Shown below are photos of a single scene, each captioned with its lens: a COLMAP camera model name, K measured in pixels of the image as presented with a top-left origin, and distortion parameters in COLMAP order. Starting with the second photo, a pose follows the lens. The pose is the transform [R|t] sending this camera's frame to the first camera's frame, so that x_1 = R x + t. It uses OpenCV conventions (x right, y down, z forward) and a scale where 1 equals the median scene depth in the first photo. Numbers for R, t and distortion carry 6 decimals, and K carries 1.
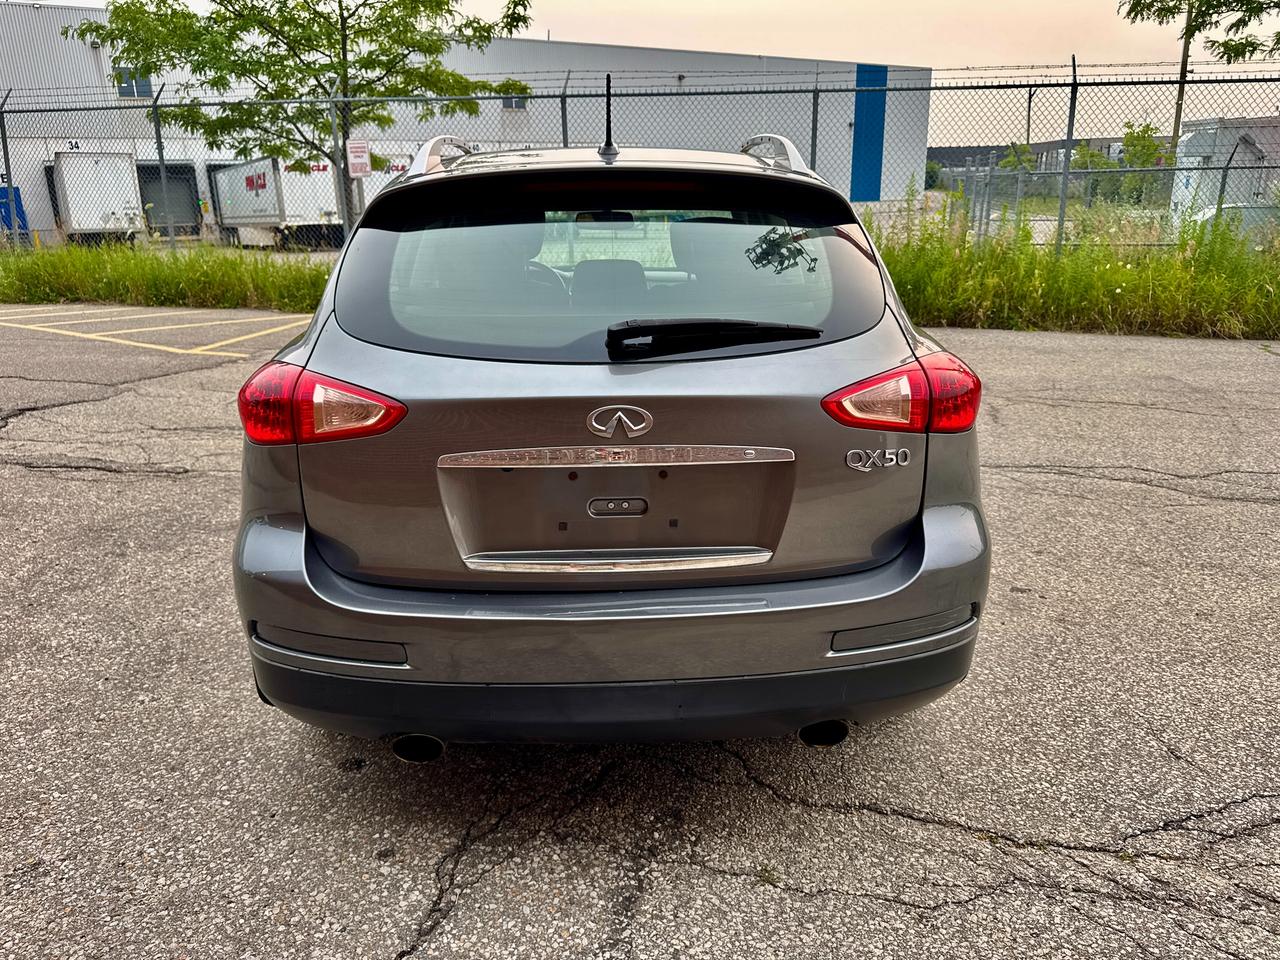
lens RADIAL K [[902.5, 0, 640.0], [0, 902.5, 480.0], [0, 0, 1]] dist [0.005058, -0.004081]
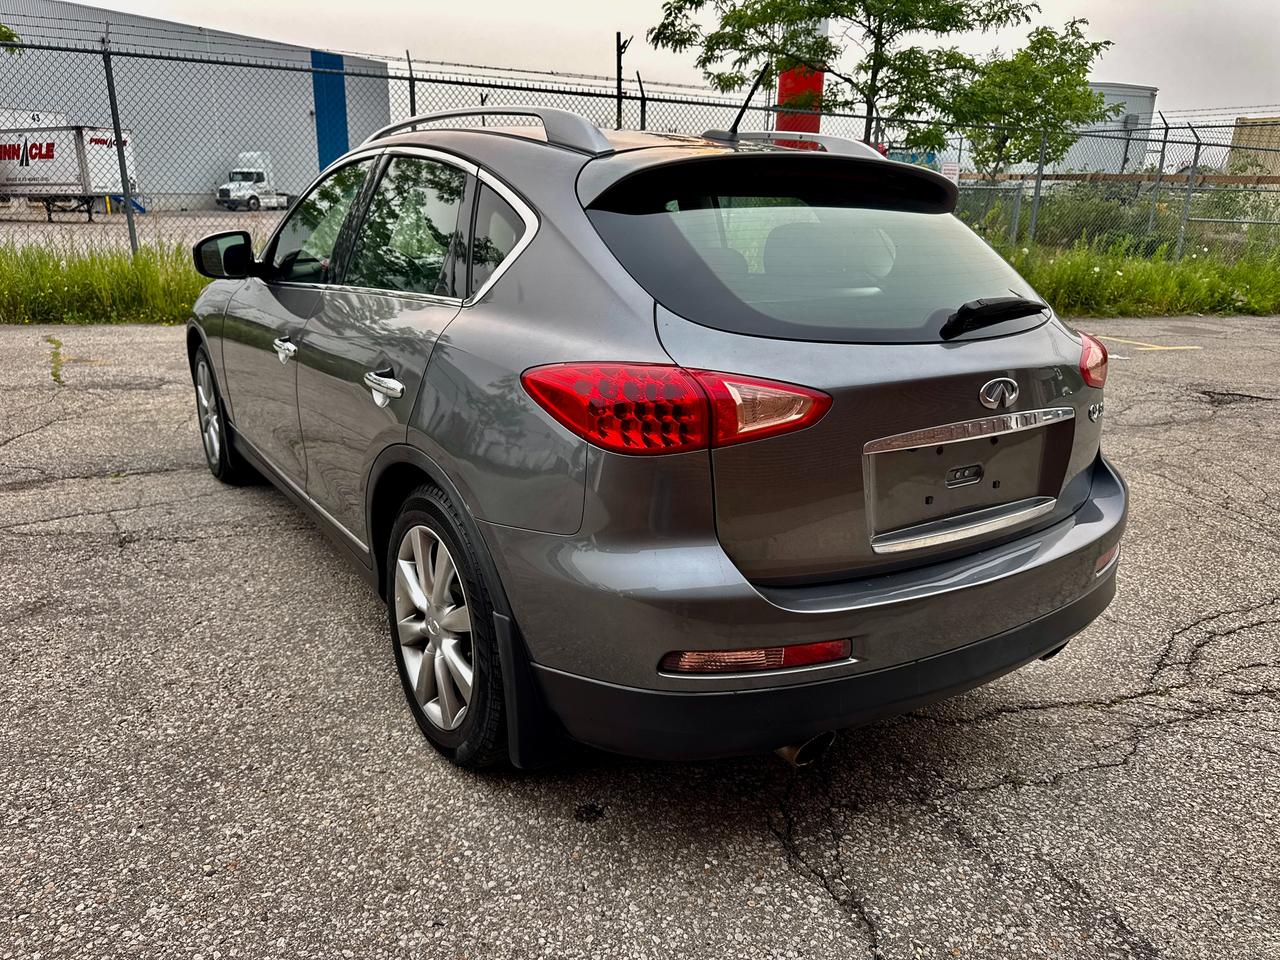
lens RADIAL K [[906.1, 0, 649.9], [0, 906.1, 487.3], [0, 0, 1]] dist [-0.002143, -0.001686]
pose [[0.847842, -0.124213, 0.515495, -0.330049], [0.118026, 0.991994, 0.044910, -0.017914], [-0.516947, 0.022765, 0.855715, 0.095564]]
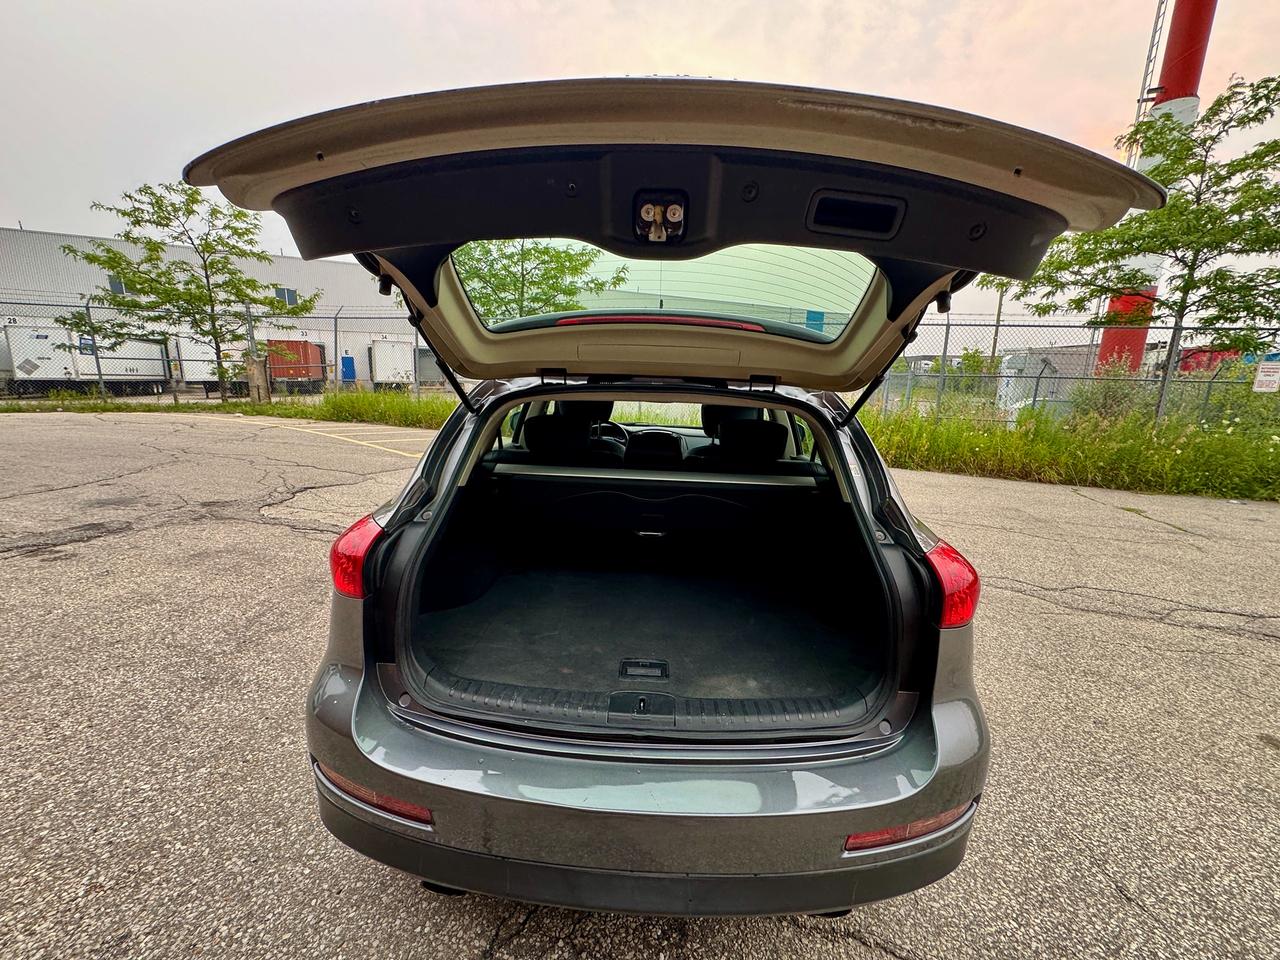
lens RADIAL K [[511.8, 0, 640.0], [0, 511.8, 480.0], [0, 0, 1]] dist [-0.001113, -0.000196]
pose [[0.995840, 0.058250, -0.070063, 0.000507], [-0.065115, 0.992849, -0.100053, -0.053539], [0.063734, 0.104199, 0.992512, 0.133440]]
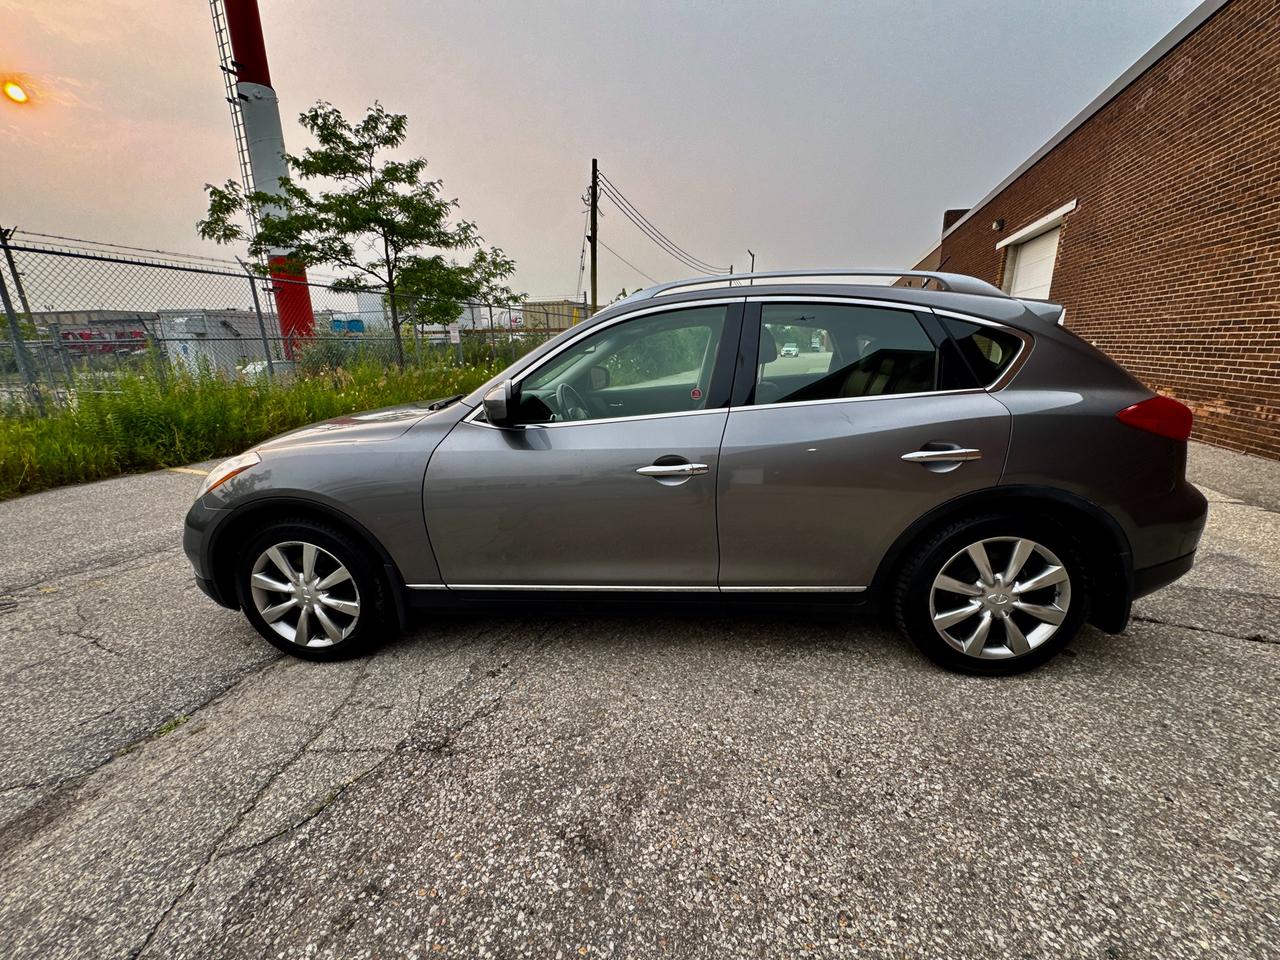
lens RADIAL K [[502.7, 0, 657.0], [0, 502.7, 477.2], [0, 0, 1]] dist [-0.002199, -0.000246]
pose [[0.142719, -0.240994, 0.959976, -0.589336], [0.316498, 0.930091, 0.186439, -0.186711], [-0.937795, 0.277222, 0.209016, 0.687184]]
